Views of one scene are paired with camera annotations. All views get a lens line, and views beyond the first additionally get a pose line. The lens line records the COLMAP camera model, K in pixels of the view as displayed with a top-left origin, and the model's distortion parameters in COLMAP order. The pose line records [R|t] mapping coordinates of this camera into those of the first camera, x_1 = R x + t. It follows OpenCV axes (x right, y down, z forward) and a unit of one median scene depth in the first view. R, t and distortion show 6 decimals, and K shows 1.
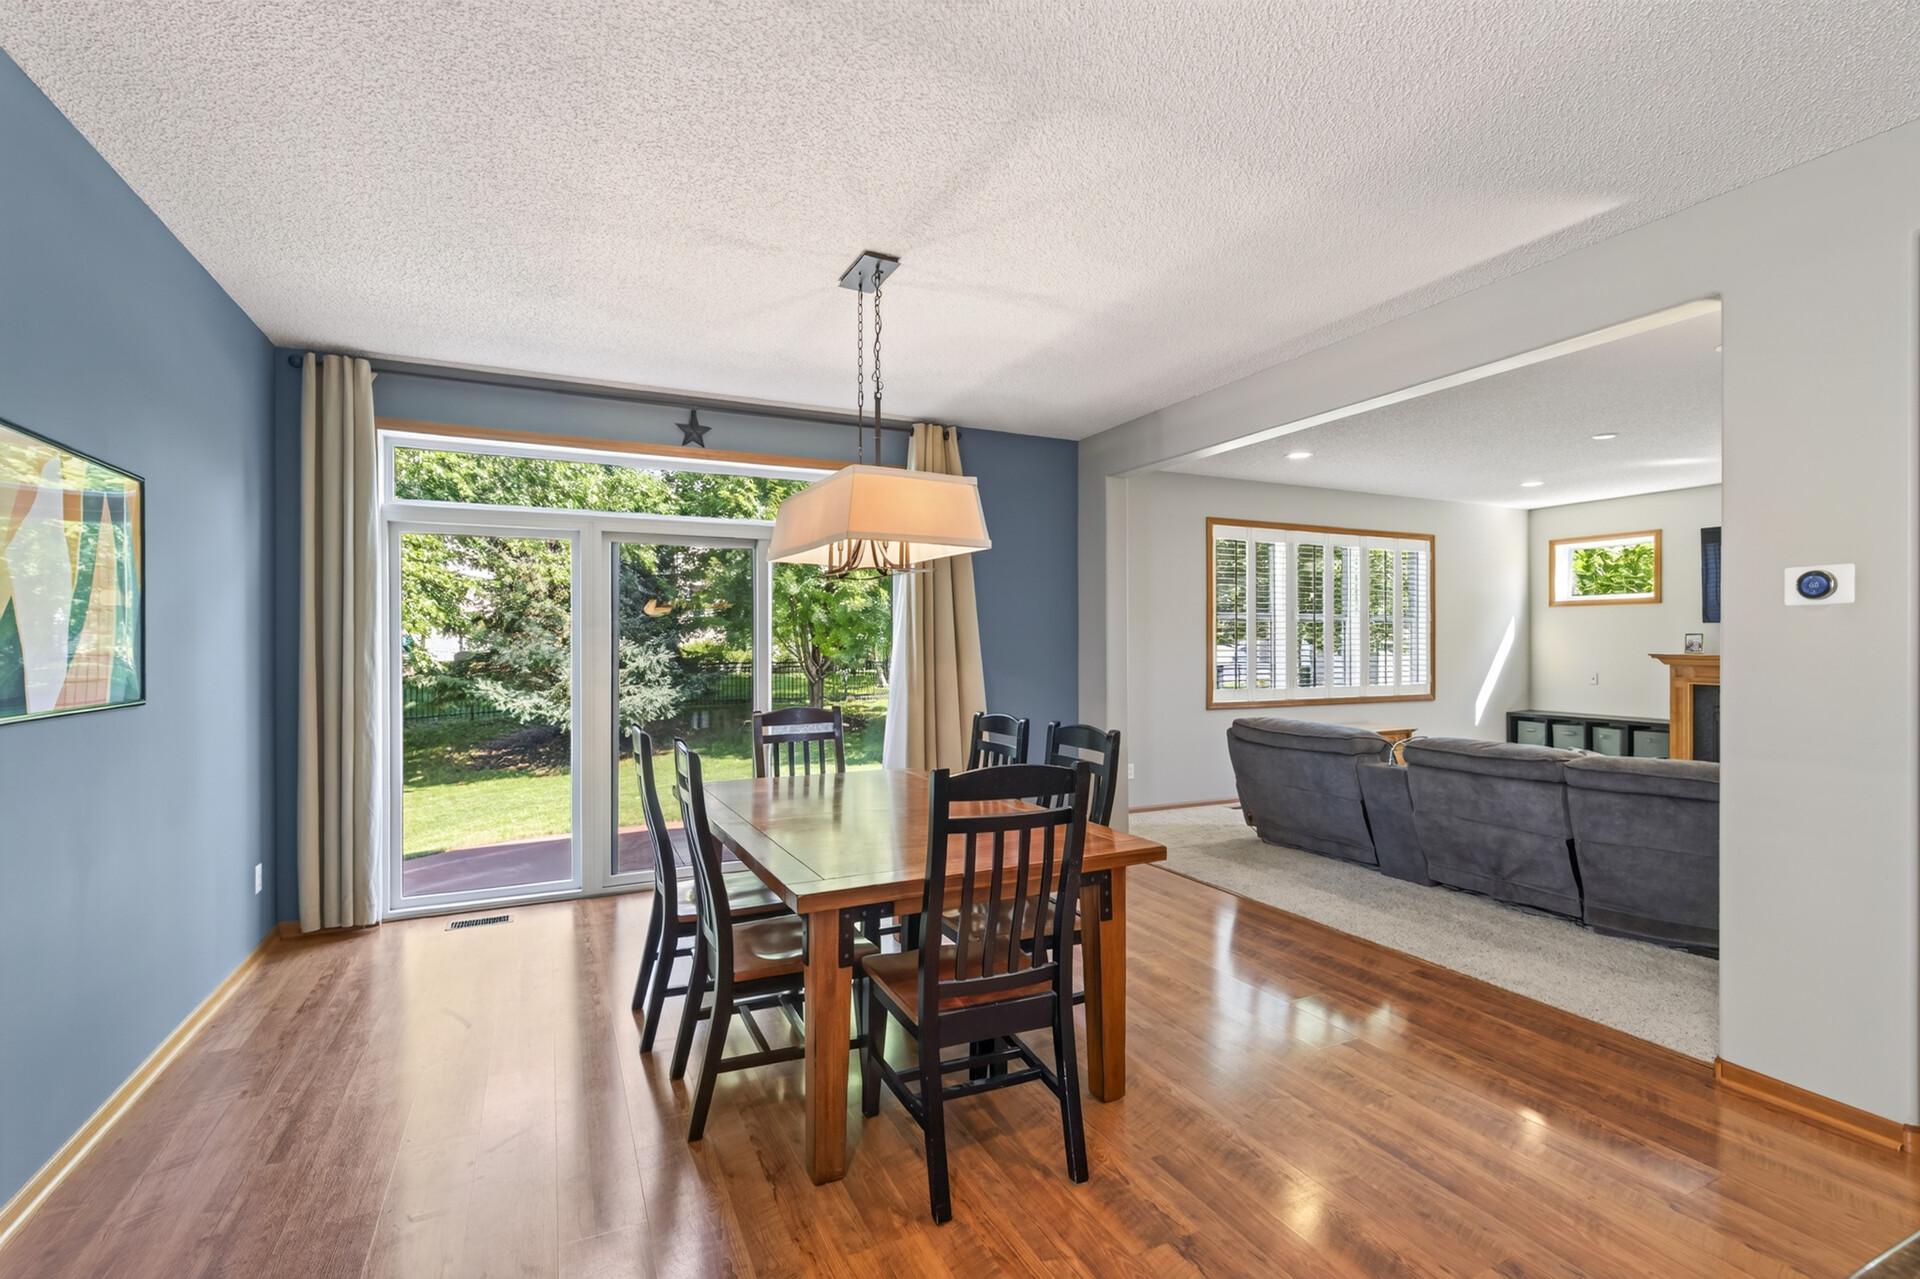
lens RADIAL K [[866.6, 0, 959.4], [0, 866.6, 640.2], [0, 0, 1]] dist [0.000748, -0.000083]
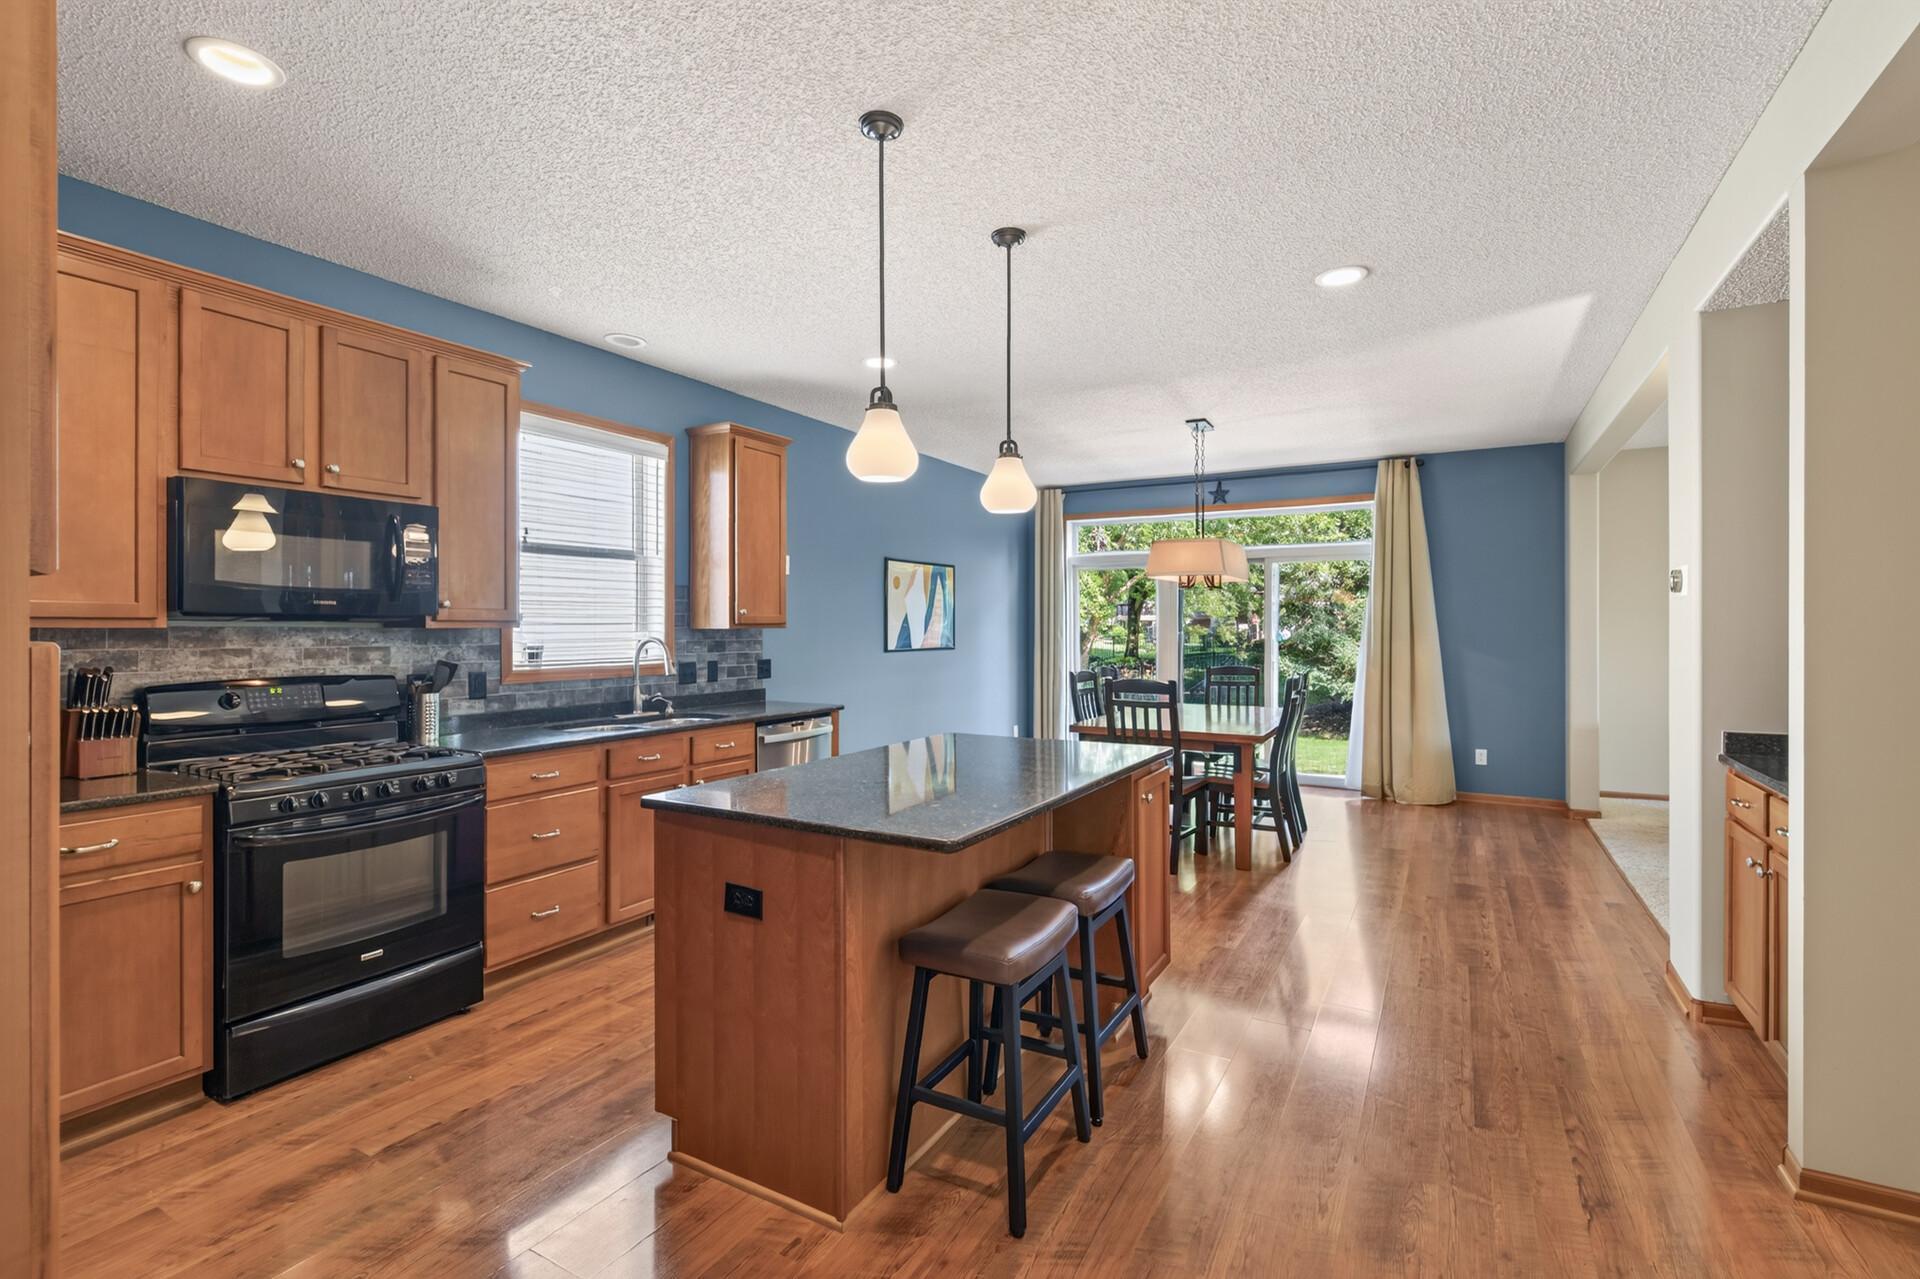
lens RADIAL K [[866.6, 0, 959.8], [0, 866.6, 629.9], [0, 0, 1]] dist [0.000748, -0.000083]
pose [[0.568708, 0.002180, -0.822537, 0.218609], [0.004002, 0.999977, 0.005417, -0.000228], [0.822530, -0.006372, 0.568686, -0.092161]]
